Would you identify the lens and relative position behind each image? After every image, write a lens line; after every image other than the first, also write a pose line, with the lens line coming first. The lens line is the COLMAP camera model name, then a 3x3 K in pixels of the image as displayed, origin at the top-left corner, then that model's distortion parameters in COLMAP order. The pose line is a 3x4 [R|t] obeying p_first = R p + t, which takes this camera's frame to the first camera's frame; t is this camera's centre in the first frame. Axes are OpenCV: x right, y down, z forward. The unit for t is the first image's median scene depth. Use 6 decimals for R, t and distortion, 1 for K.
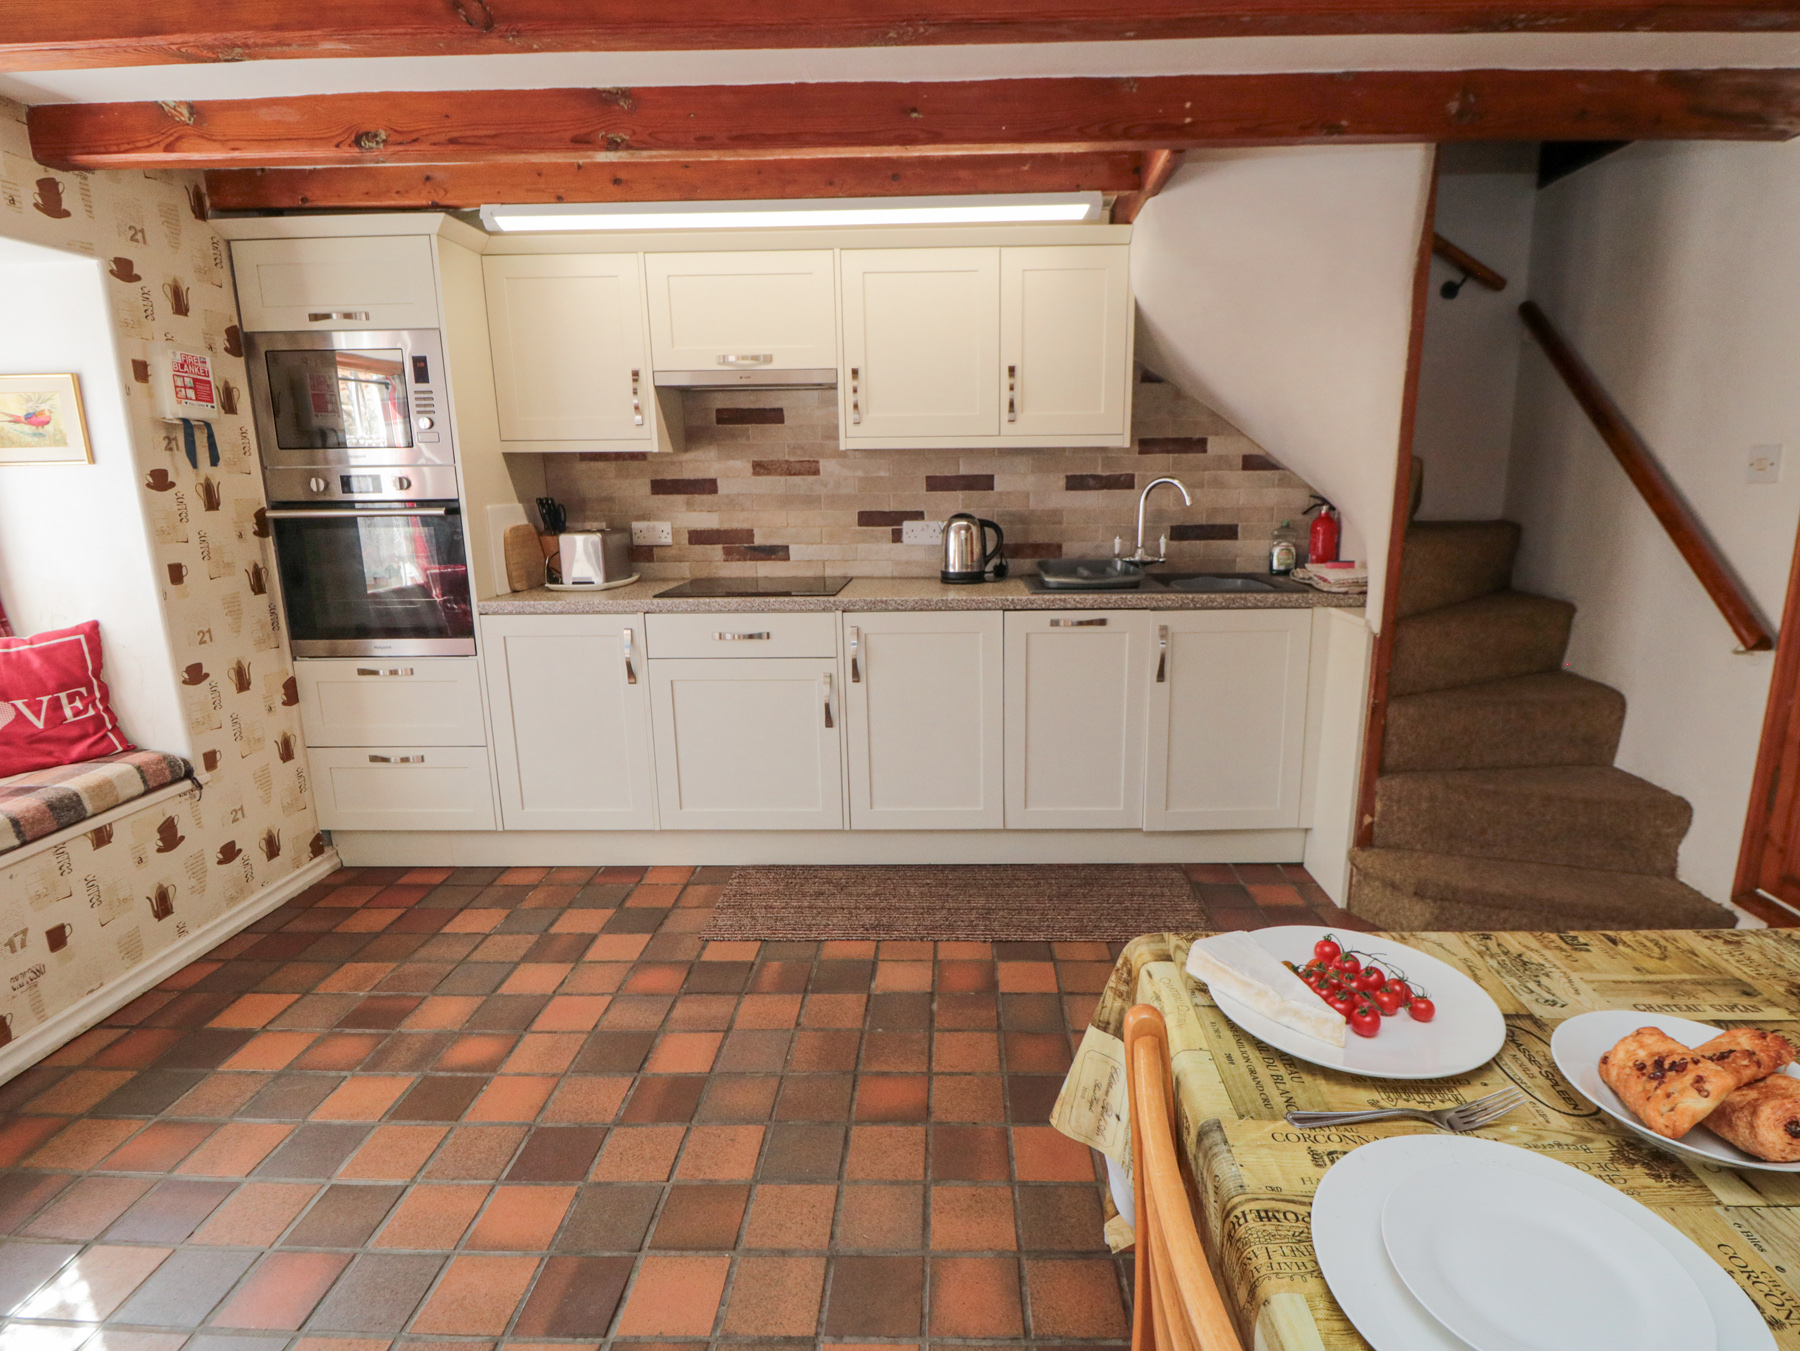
lens RADIAL K [[939.1, 0, 933.1], [0, 939.1, 666.2], [0, 0, 1]] dist [0.007303, -0.016842]
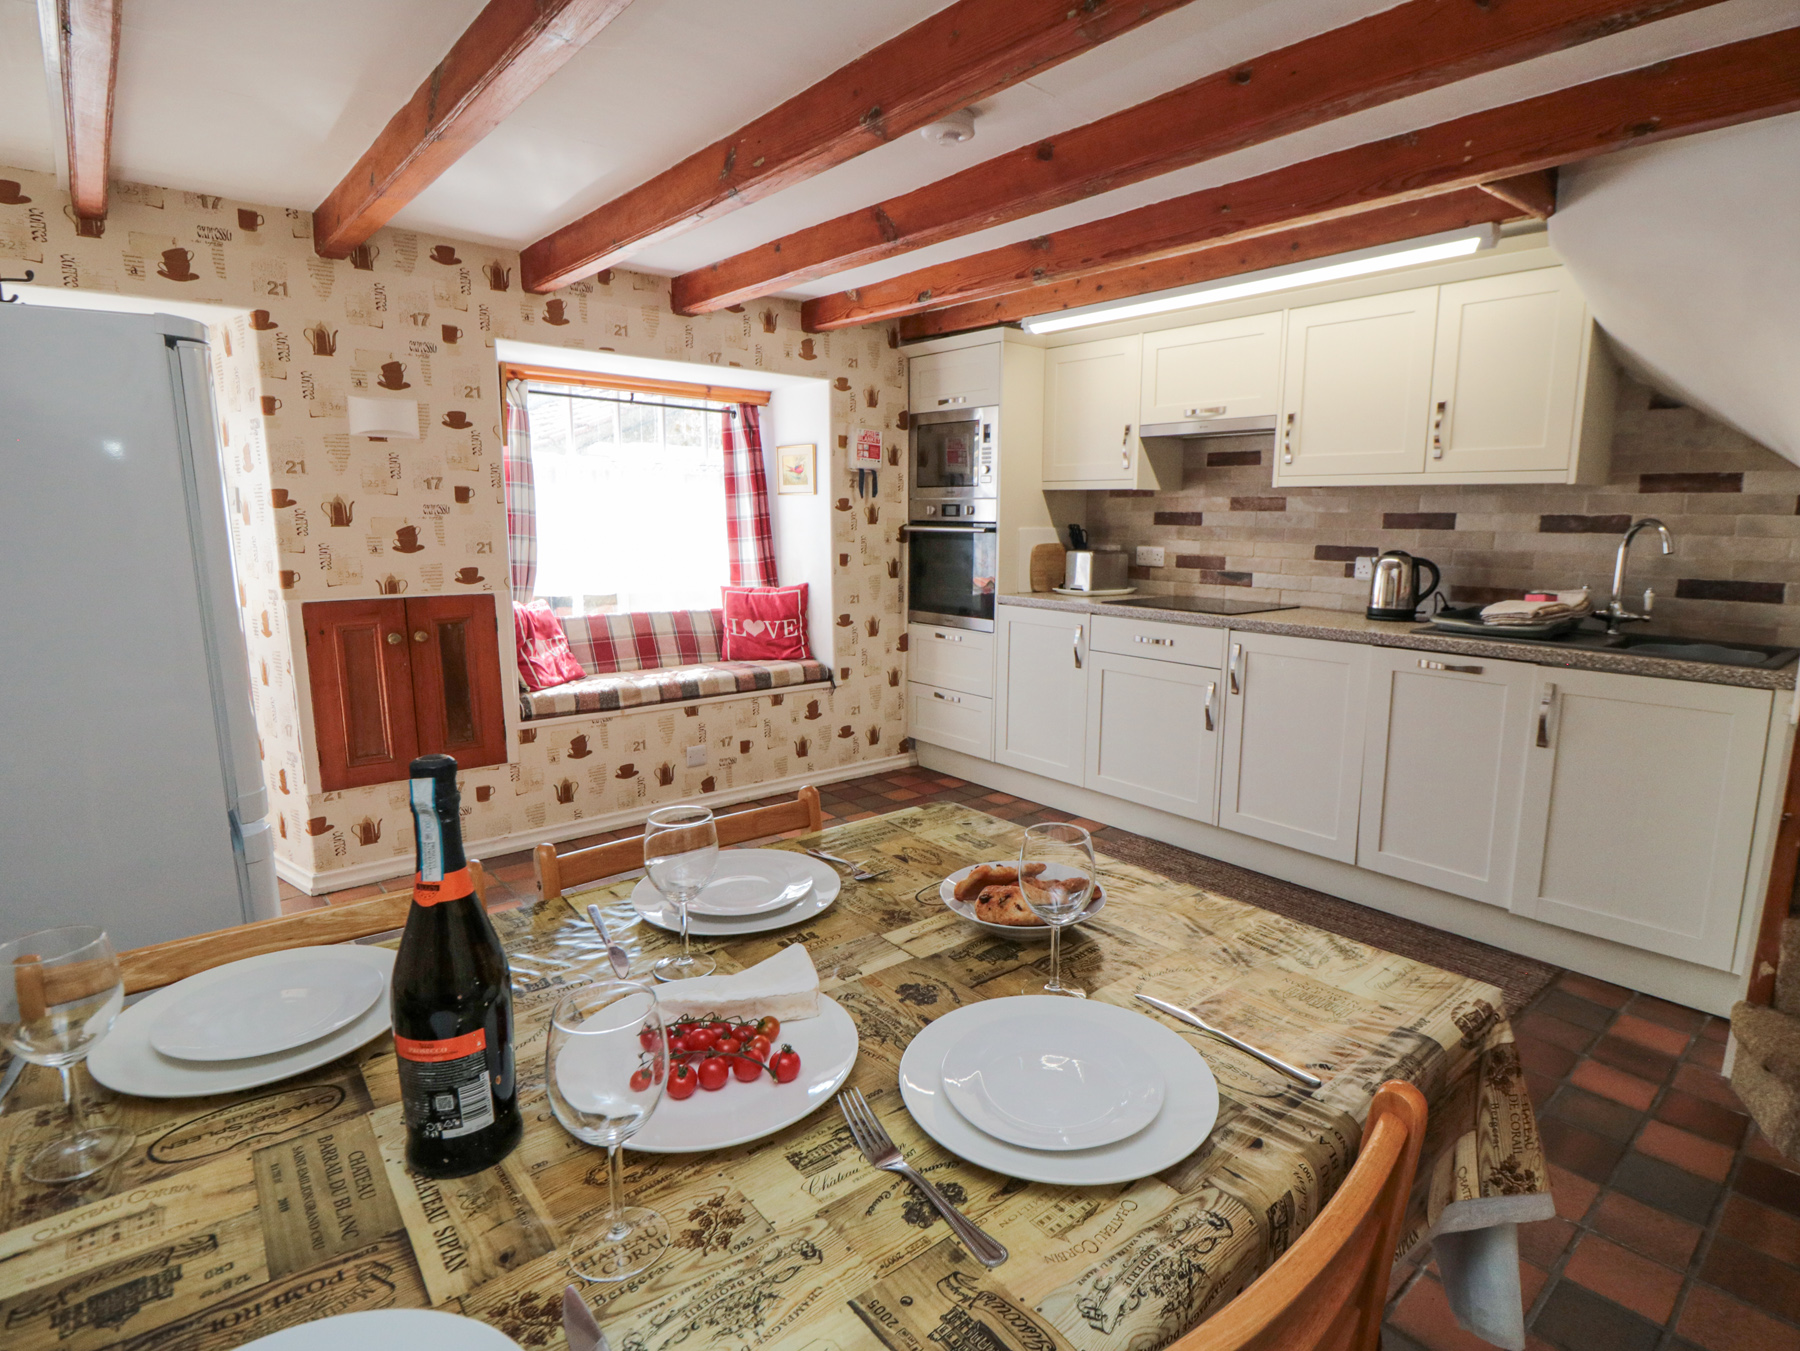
lens RADIAL K [[936.6, 0, 928.1], [0, 936.6, 659.4], [0, 0, 1]] dist [0.003718, -0.014684]
pose [[0.672919, 0.131828, -0.727875, 0.476058], [-0.167560, 0.985580, 0.023593, 0.011322], [0.720489, 0.106086, 0.685304, -0.025642]]
